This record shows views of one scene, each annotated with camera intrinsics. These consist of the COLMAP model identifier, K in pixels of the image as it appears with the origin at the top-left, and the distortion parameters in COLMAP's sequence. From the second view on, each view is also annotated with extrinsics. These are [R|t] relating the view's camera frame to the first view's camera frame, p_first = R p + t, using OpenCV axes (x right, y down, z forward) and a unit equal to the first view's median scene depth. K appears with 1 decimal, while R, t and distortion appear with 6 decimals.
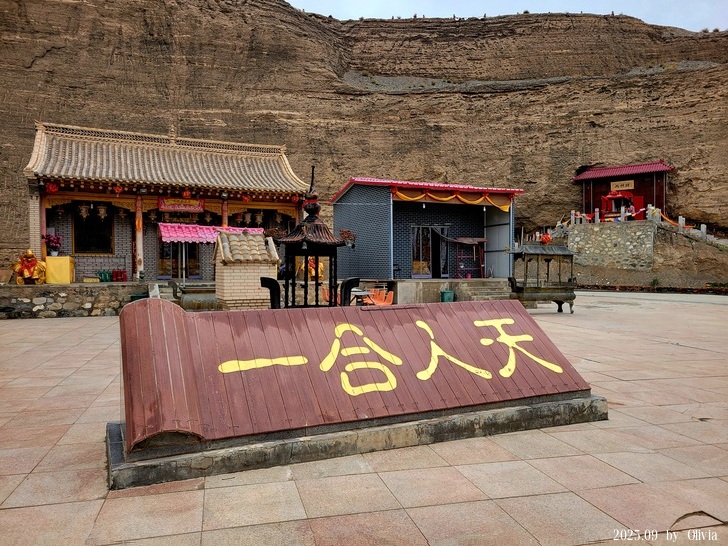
lens RADIAL K [[580.4, 0, 362.1], [0, 580.4, 268.4], [0, 0, 1]] dist [0.038353, -0.004713]
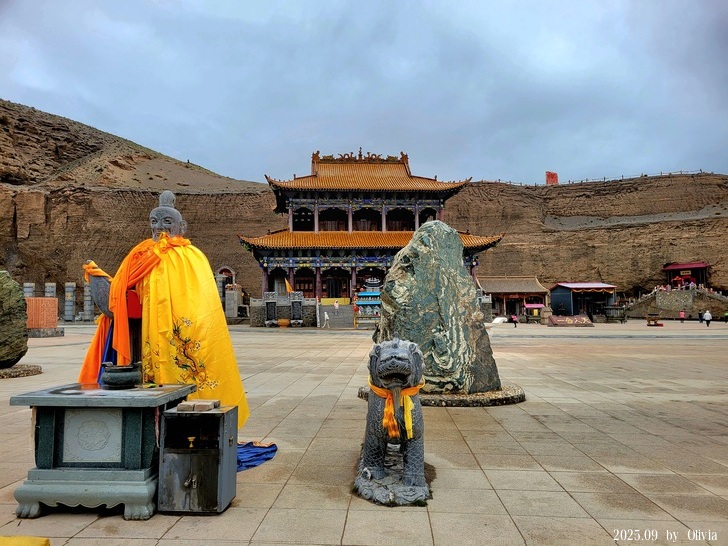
lens RADIAL K [[536.7, 0, 353.3], [0, 536.7, 282.6], [0, 0, 1]] dist [0.036936, -0.001998]
pose [[0.943903, -0.027828, -0.329049, -0.056697], [0.011045, 0.998546, -0.052764, -0.008987], [0.330039, 0.046170, 0.942838, -1.199859]]
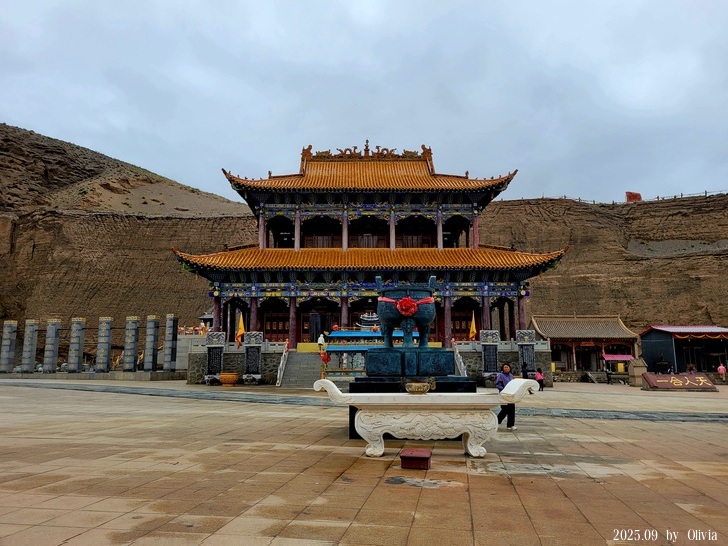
lens RADIAL K [[580.4, 0, 362.1], [0, 580.4, 268.4], [0, 0, 1]] dist [0.038353, -0.004713]
pose [[0.912556, -0.066822, -0.403455, -0.060685], [0.000741, 0.986829, -0.161768, -0.005969], [0.408951, 0.147323, 0.900586, -0.850758]]
